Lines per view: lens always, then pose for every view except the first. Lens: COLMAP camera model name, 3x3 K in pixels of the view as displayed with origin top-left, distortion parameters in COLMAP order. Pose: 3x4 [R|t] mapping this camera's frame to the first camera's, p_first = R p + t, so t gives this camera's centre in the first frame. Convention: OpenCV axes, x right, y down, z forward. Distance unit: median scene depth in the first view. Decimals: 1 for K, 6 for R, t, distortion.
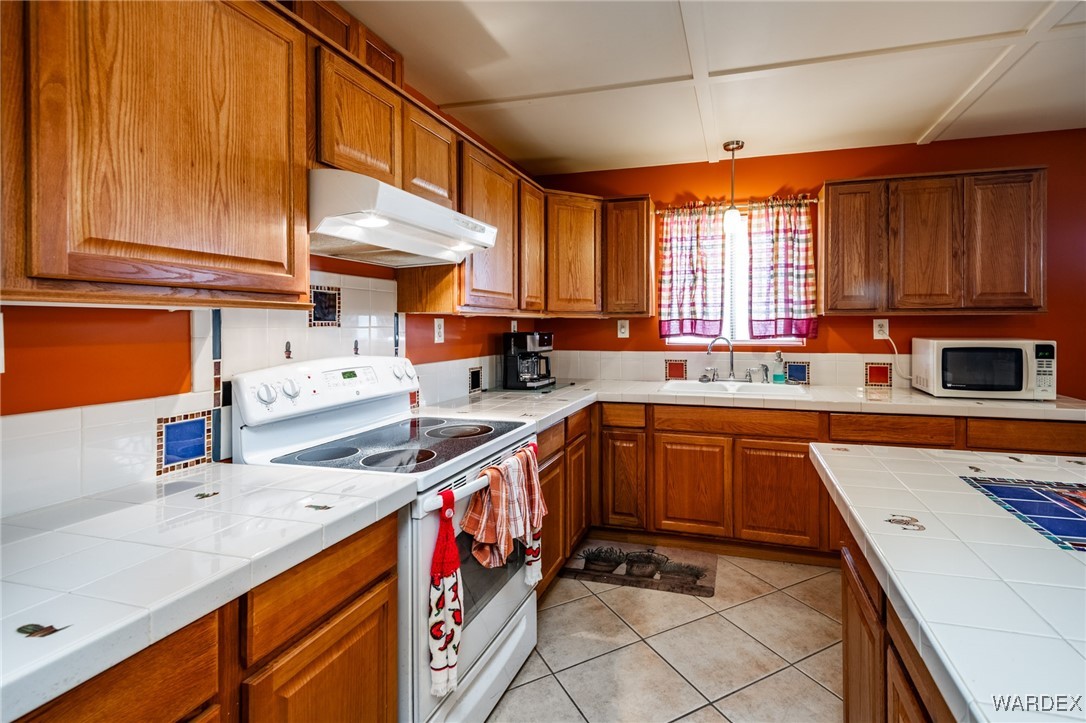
lens RADIAL K [[519.5, 0, 610.5], [0, 519.5, 325.9], [0, 0, 1]] dist [0.027833, -0.010853]
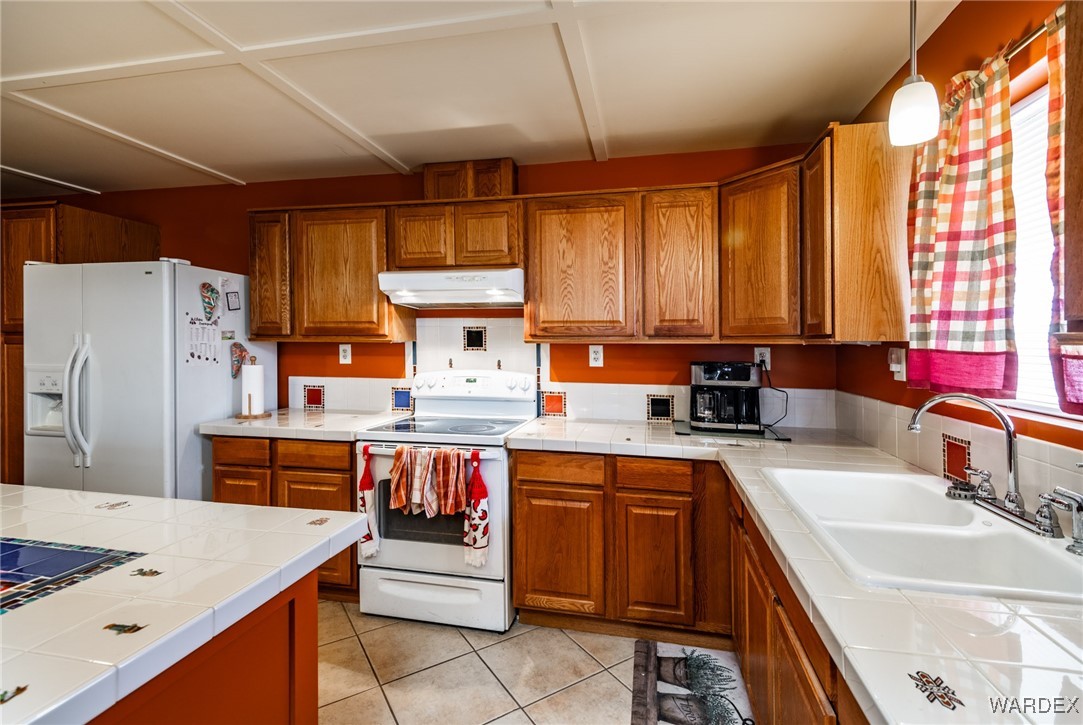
lens RADIAL K [[518.1, 0, 535.3], [0, 518.1, 347.2], [0, 0, 1]] dist [0.027833, -0.010853]
pose [[0.010708, 0.015401, -0.999824, 0.733502], [-0.006915, 0.999859, 0.015327, -0.023852], [0.999919, 0.006749, 0.010813, 0.782884]]
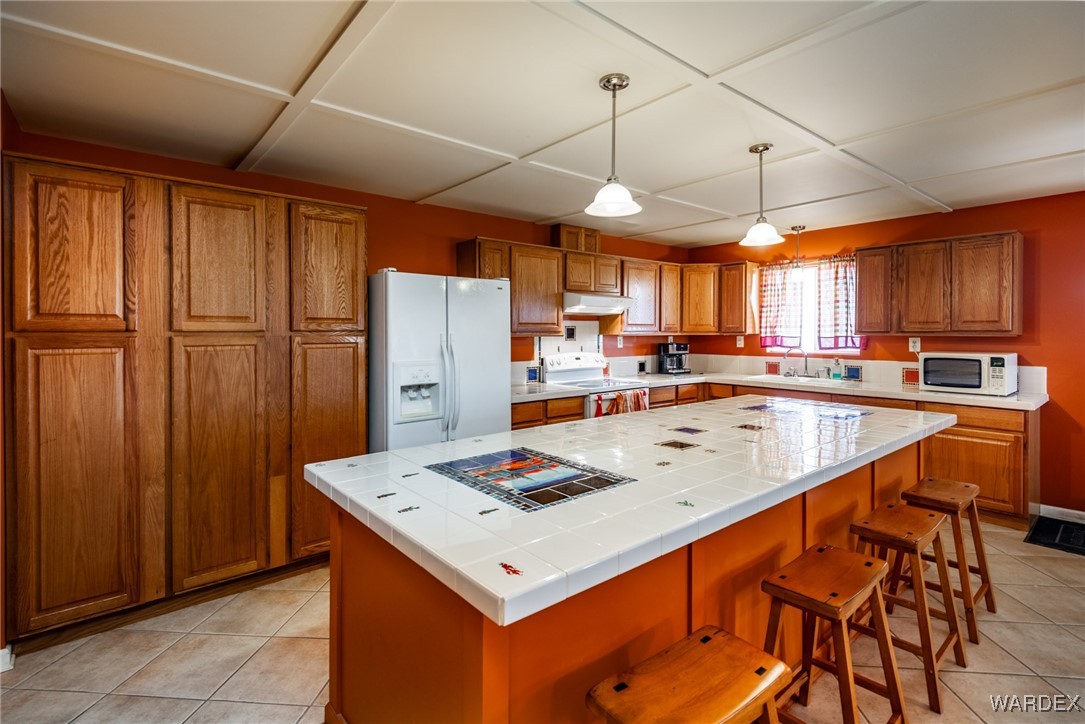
lens RADIAL K [[543.4, 0, 528.7], [0, 543.4, 337.3], [0, 0, 1]] dist [-0.003928, 0.000069]
pose [[0.802225, 0.008883, -0.596955, 0.640309], [-0.002891, 0.999935, 0.010994, -0.030838], [0.597015, -0.007094, 0.802199, -0.924530]]
